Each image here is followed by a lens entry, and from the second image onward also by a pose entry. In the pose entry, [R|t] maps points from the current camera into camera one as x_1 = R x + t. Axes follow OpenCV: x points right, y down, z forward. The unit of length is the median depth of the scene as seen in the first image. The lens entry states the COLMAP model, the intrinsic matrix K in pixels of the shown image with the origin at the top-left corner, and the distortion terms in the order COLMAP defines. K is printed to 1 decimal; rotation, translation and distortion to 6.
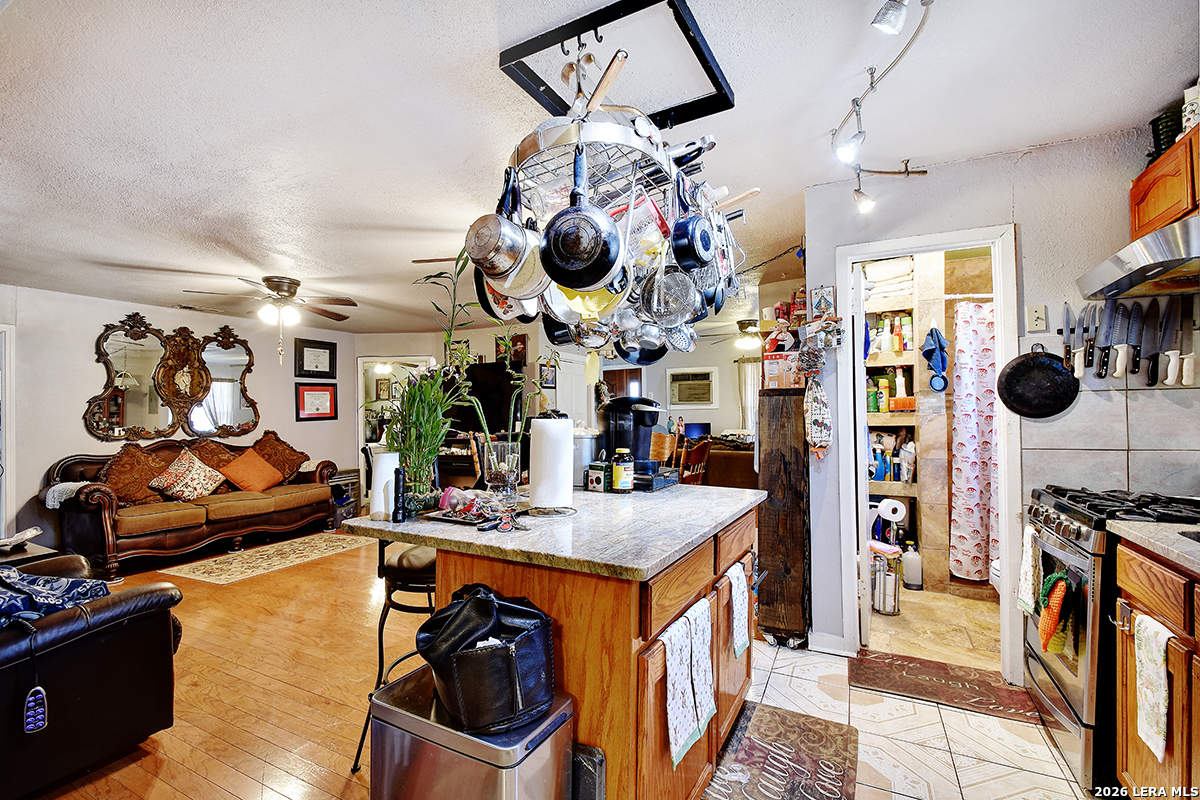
lens RADIAL K [[526.1, 0, 601.3], [0, 526.1, 413.1], [0, 0, 1]] dist [-0.016315, -0.000185]
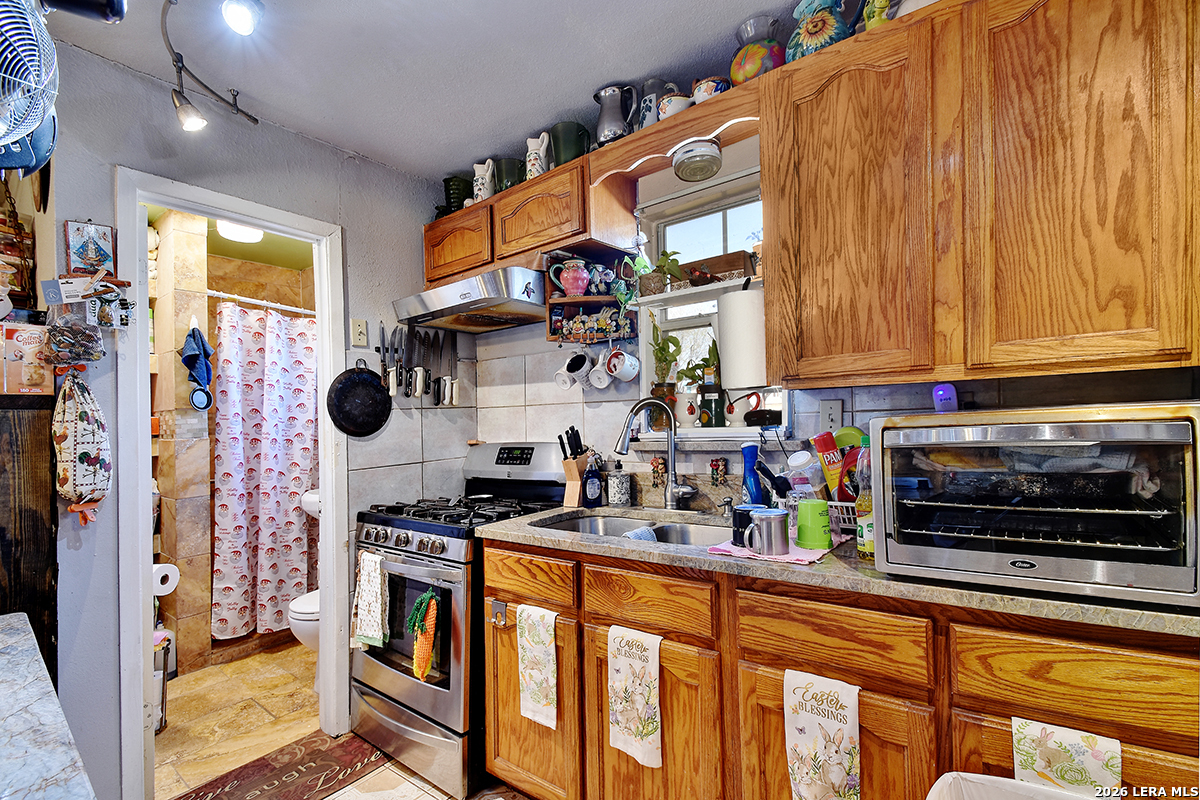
lens RADIAL K [[540.7, 0, 598.7], [0, 540.7, 407.8], [0, 0, 1]] dist [-0.000625, -0.000212]
pose [[0.187635, 0.021874, 0.981995, -0.054129], [0.037043, 0.998883, -0.029328, 0.001872], [-0.981540, 0.041879, 0.186615, 0.381961]]
